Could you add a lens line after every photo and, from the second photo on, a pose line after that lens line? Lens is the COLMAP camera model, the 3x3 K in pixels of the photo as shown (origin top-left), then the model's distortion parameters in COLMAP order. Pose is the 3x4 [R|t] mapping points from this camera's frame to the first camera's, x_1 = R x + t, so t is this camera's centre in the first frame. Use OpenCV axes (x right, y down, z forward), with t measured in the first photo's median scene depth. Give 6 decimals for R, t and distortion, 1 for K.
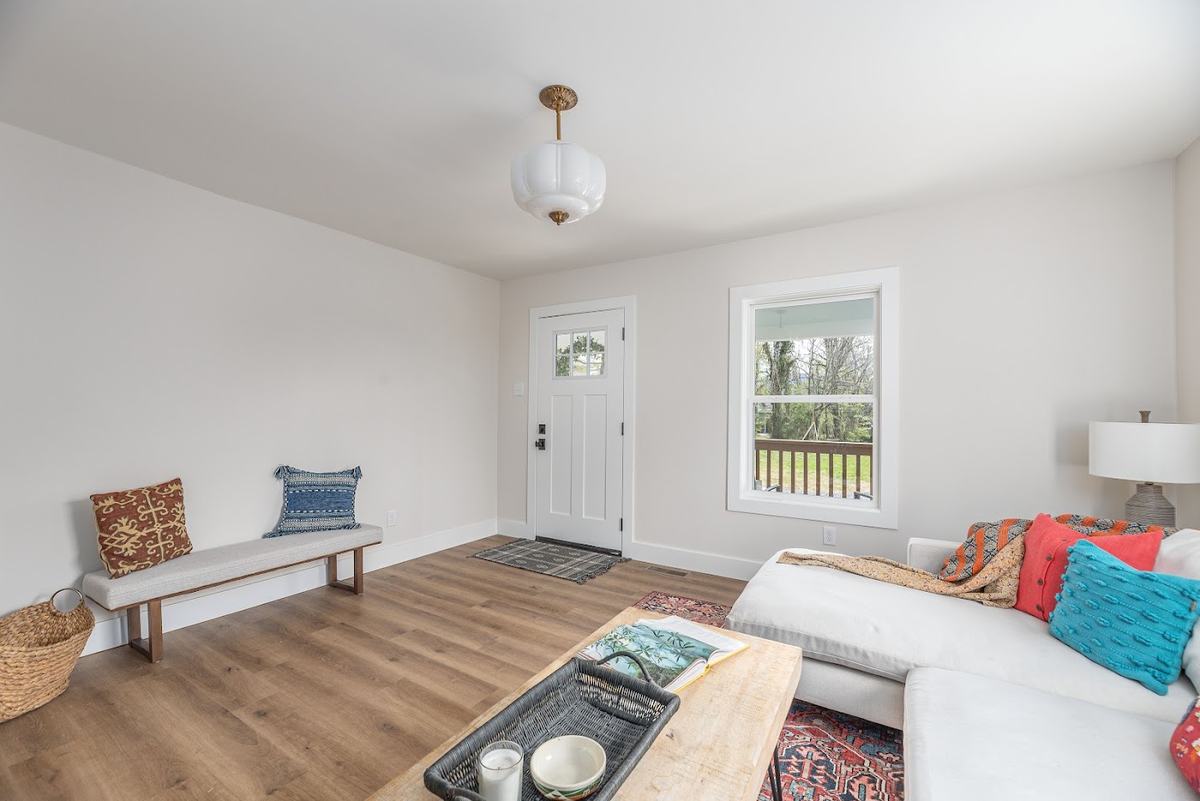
lens RADIAL K [[492.1, 0, 598.3], [0, 492.1, 403.1], [0, 0, 1]] dist [0.000381, 0.000361]
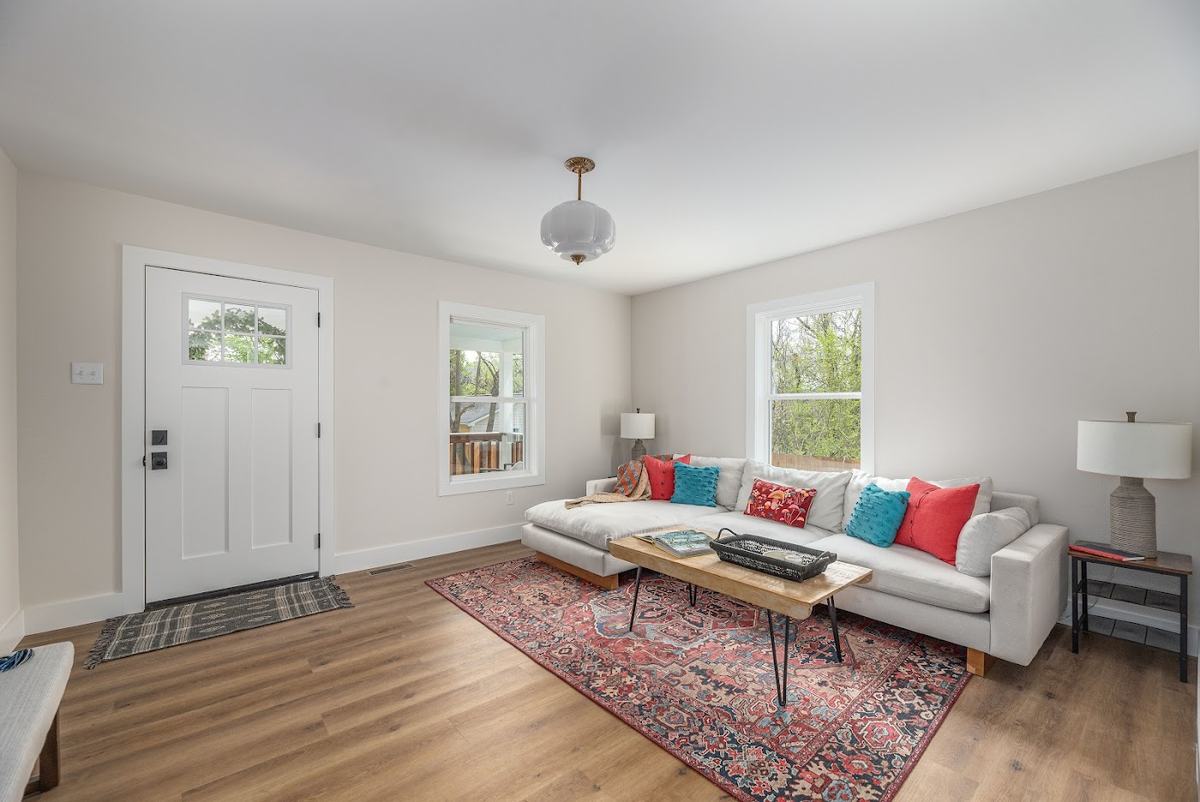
lens RADIAL K [[492.1, 0, 600.0], [0, 492.1, 407.6], [0, 0, 1]] dist [0.000381, 0.000361]
pose [[0.303632, -0.002039, 0.952787, -0.637478], [-0.014267, 0.999876, 0.006687, -0.000710], [-0.952682, -0.015623, 0.303566, 0.272746]]
